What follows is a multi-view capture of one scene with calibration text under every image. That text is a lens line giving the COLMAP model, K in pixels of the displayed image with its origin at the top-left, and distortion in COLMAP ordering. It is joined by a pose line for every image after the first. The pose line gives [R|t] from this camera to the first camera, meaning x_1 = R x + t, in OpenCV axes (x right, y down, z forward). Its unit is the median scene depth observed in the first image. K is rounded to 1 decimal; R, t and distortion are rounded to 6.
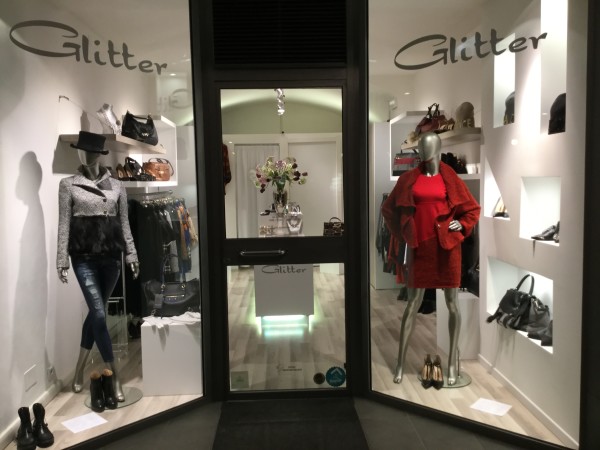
lens RADIAL K [[560.2, 0, 300.0], [0, 560.2, 225.0], [0, 0, 1]] dist [-0.005726, -0.005242]
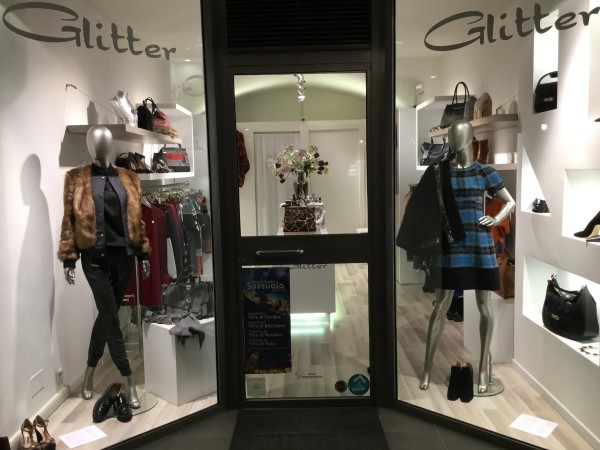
lens RADIAL K [[537.8, 0, 300.0], [0, 537.8, 225.0], [0, 0, 1]] dist [-0.000496, -0.013019]
pose [[0.999027, 0.000403, -0.044094, 0.005461], [0.001206, 0.999334, 0.036459, -0.027108], [0.044079, -0.036476, 0.998362, 0.107289]]
